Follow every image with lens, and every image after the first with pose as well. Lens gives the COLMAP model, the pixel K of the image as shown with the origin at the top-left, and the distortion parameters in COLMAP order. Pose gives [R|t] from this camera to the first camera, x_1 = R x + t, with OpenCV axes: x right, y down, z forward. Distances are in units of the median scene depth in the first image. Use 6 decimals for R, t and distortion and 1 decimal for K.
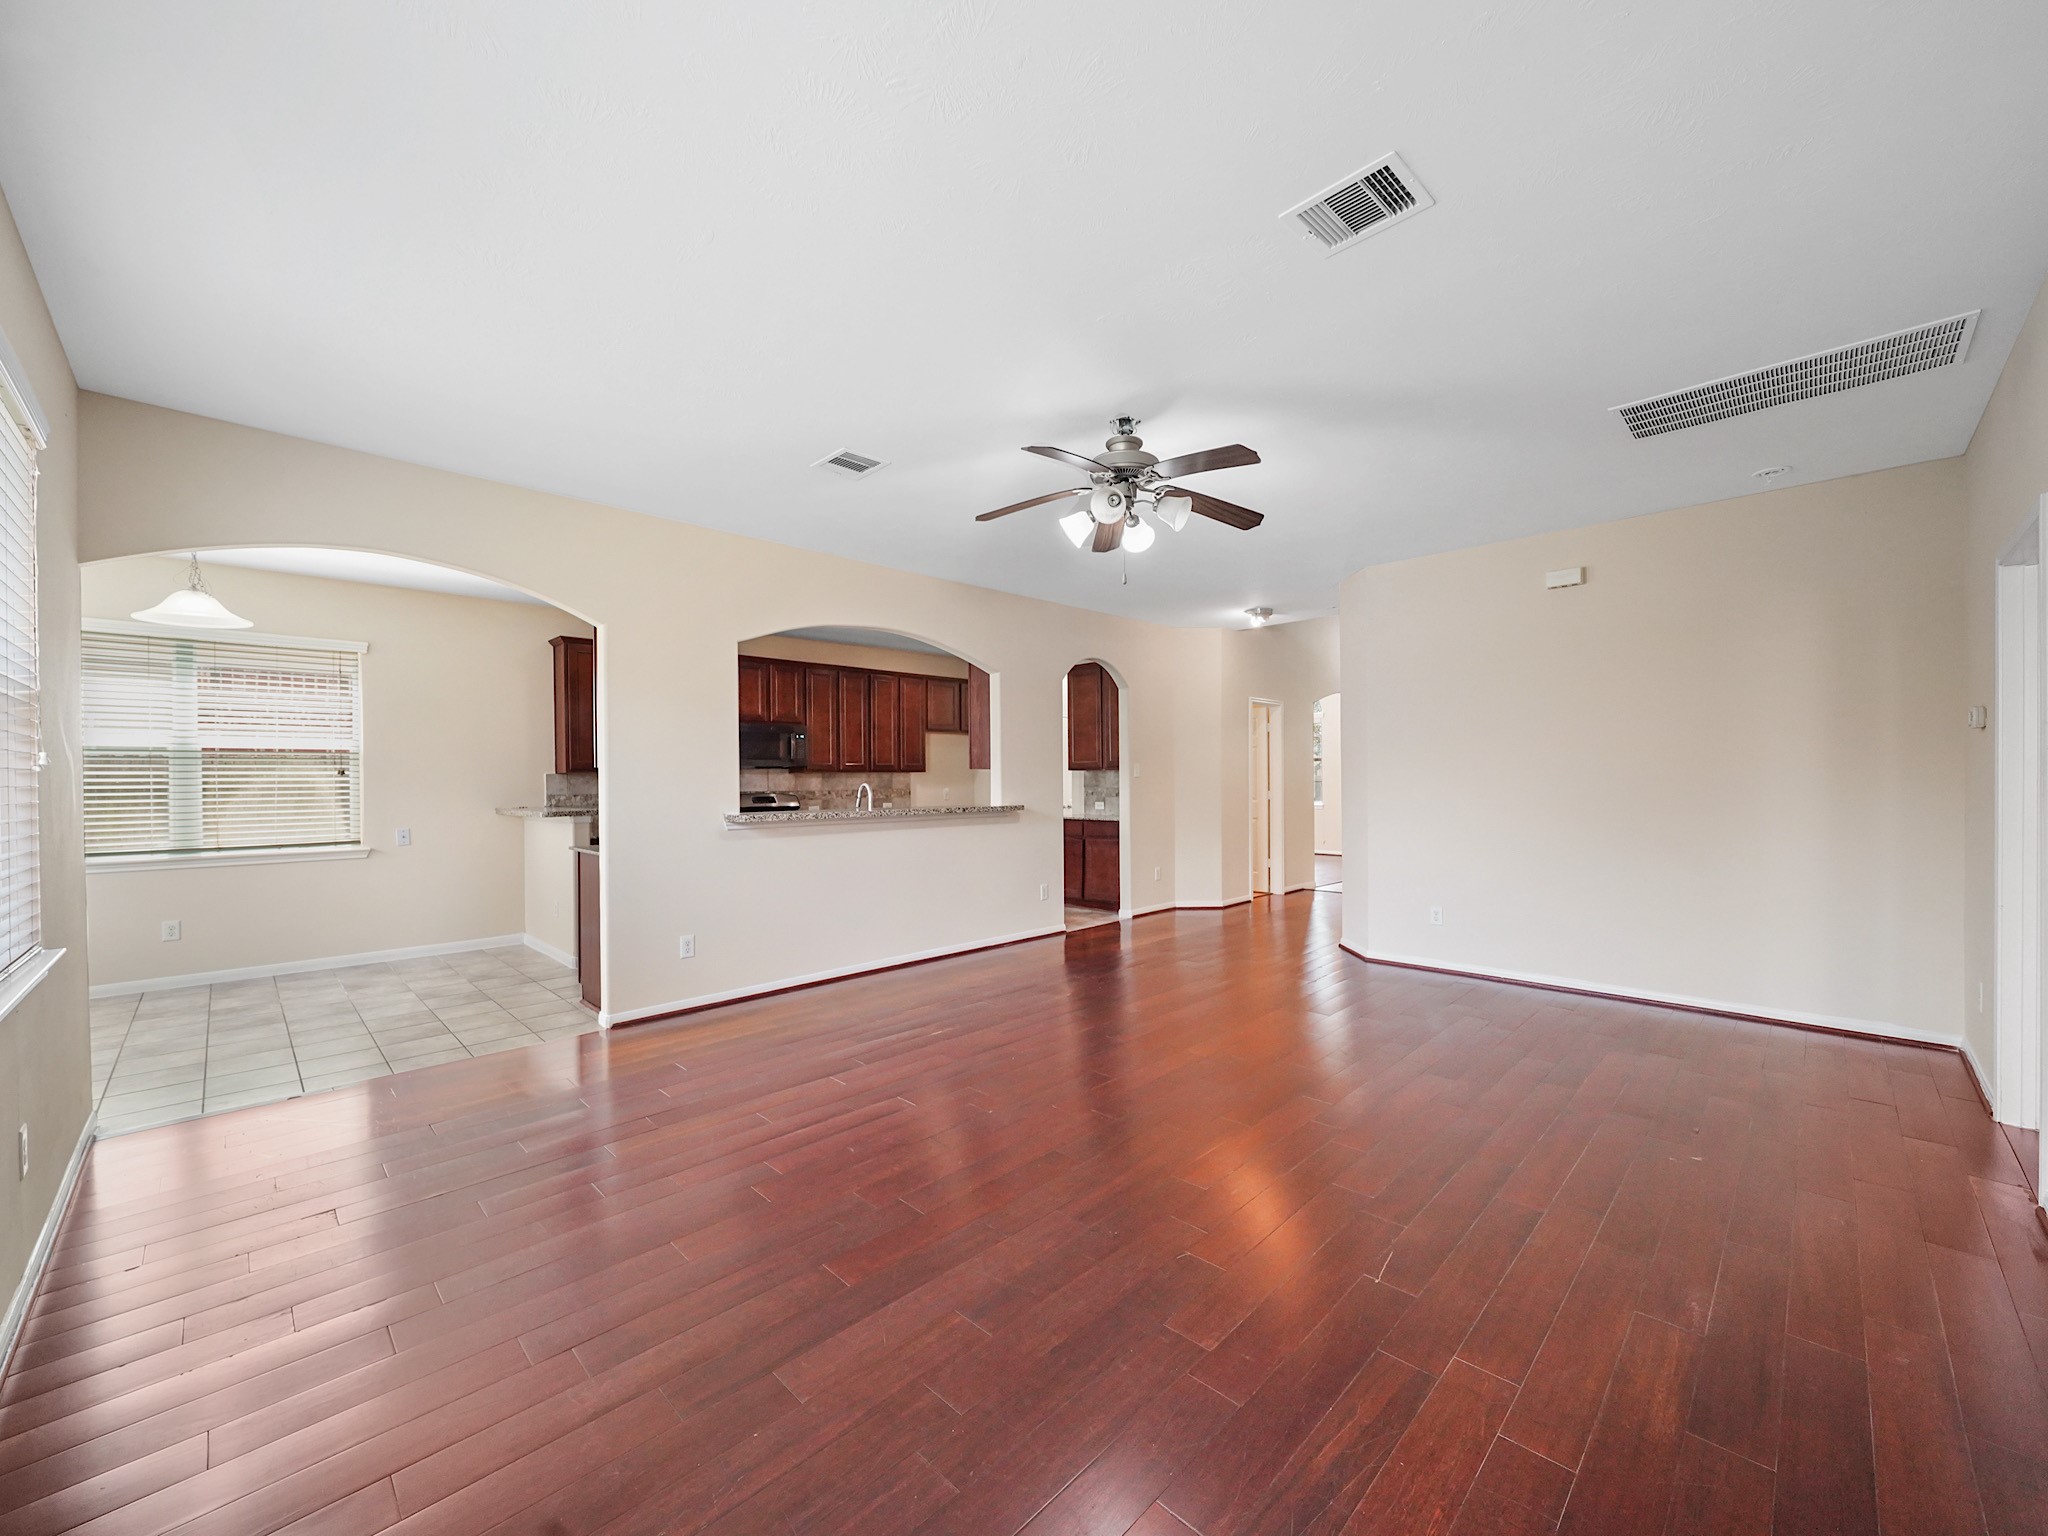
lens RADIAL K [[806.9, 0, 1022.1], [0, 806.9, 771.9], [0, 0, 1]] dist [0.014016, -0.000907]
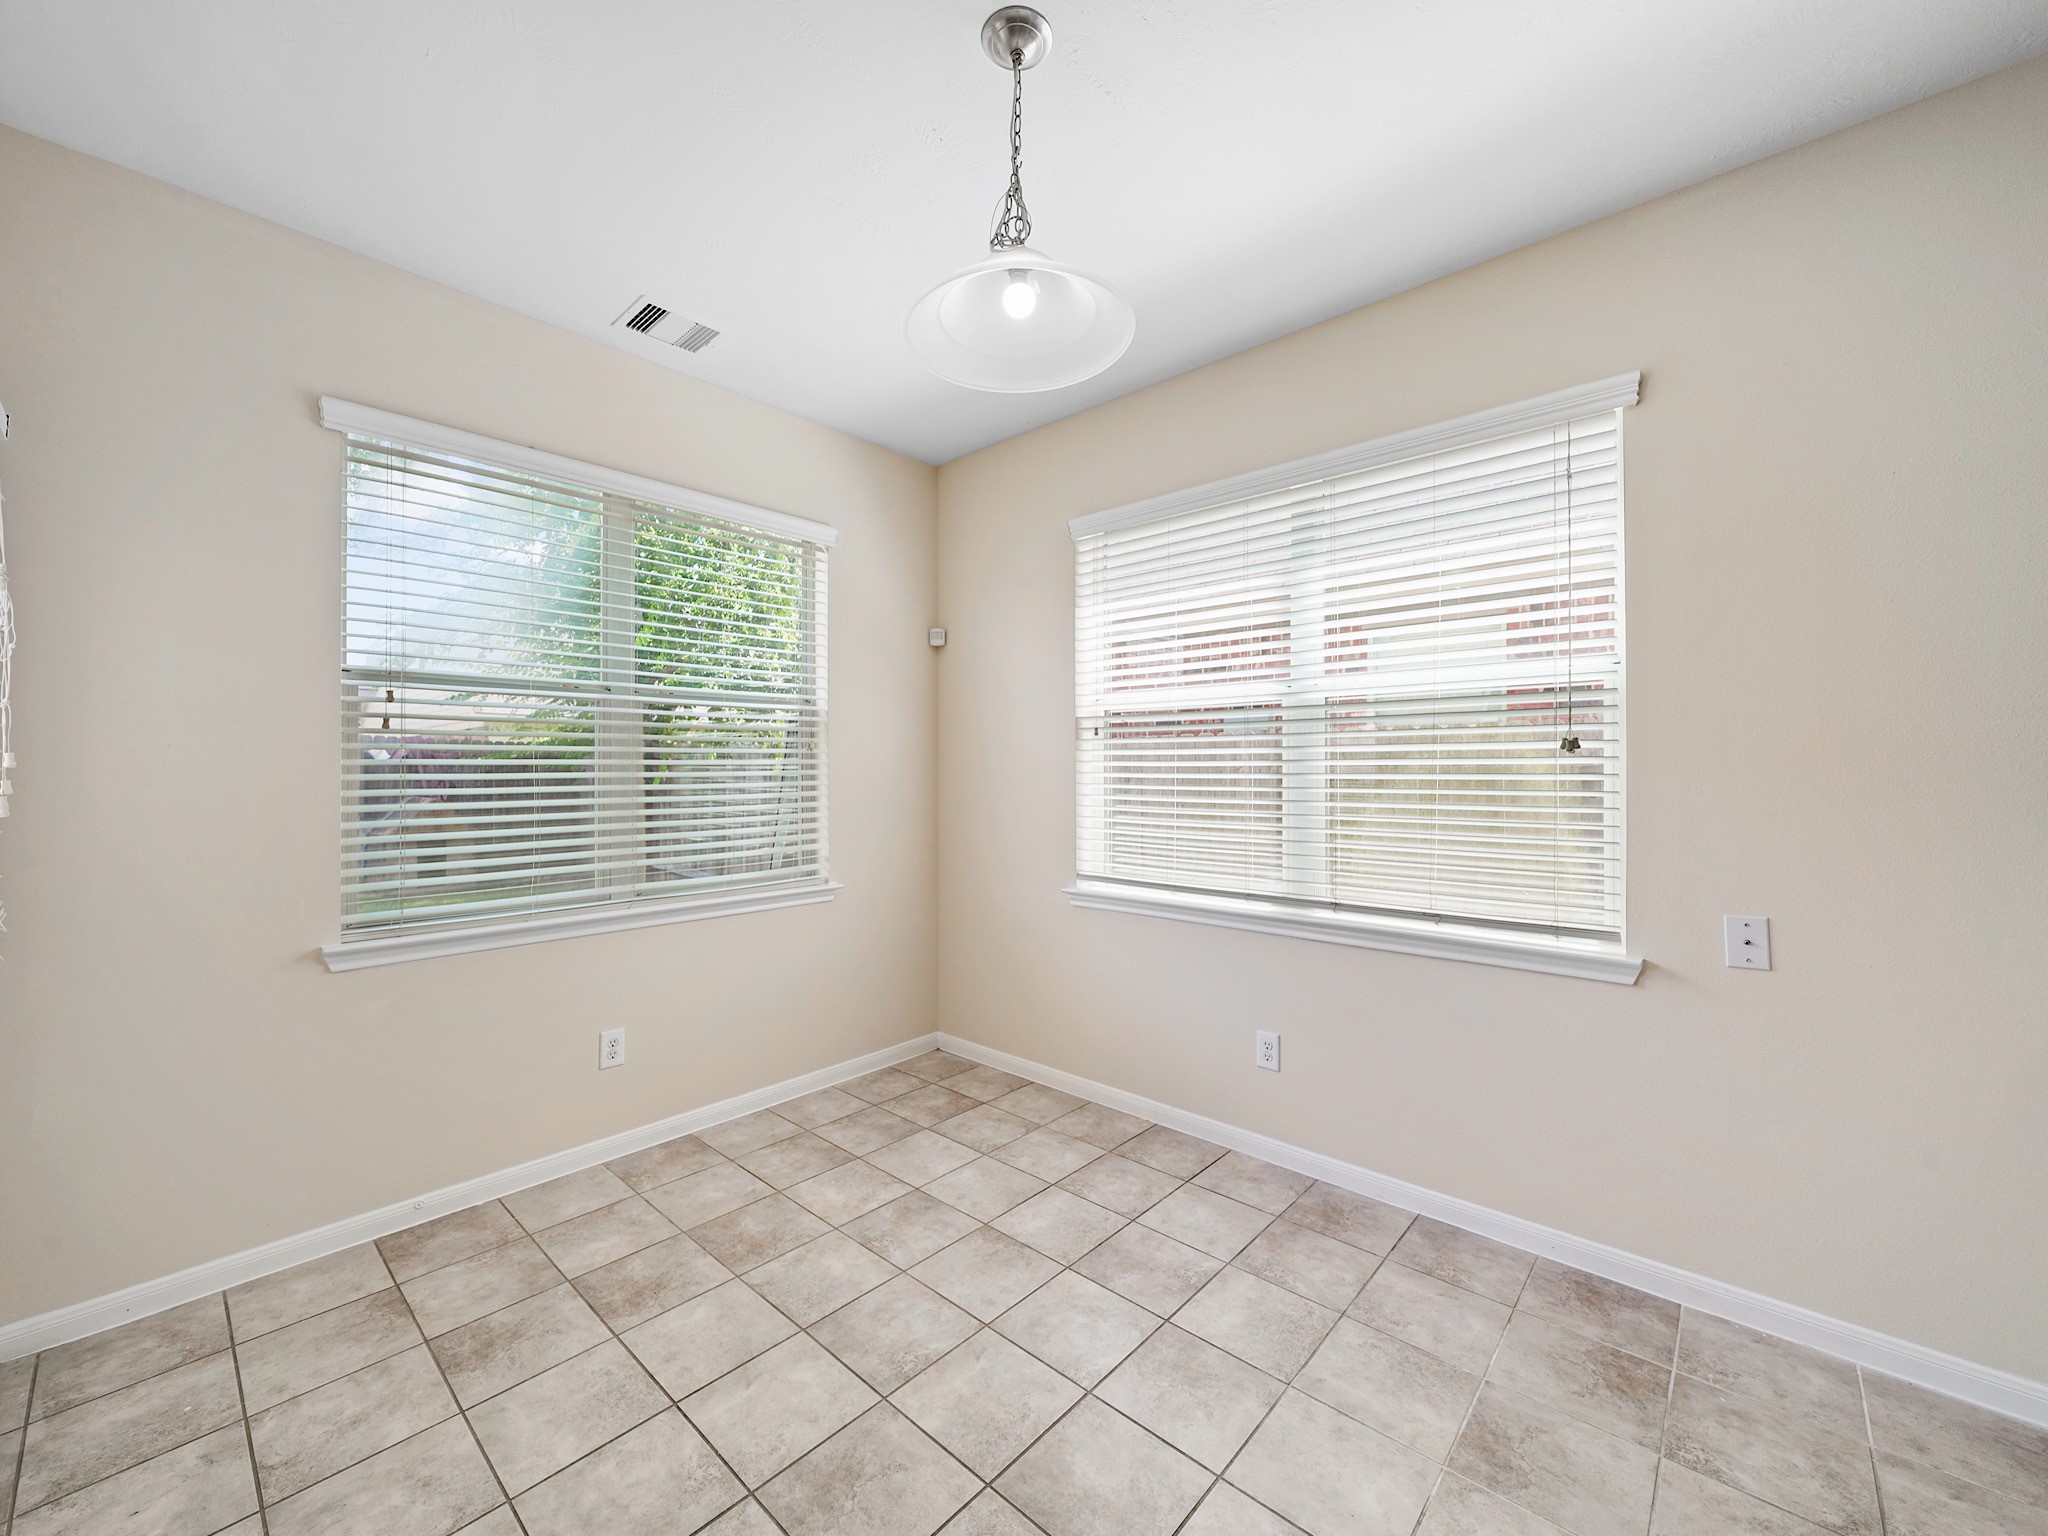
lens RADIAL K [[806.9, 0, 1029.5], [0, 806.9, 769.1], [0, 0, 1]] dist [0.014016, -0.000907]
pose [[0.050898, 0.008954, -0.998664, -0.473606], [0.014485, 0.999848, 0.009703, 0.004924], [0.998599, -0.014960, 0.050760, 0.732579]]
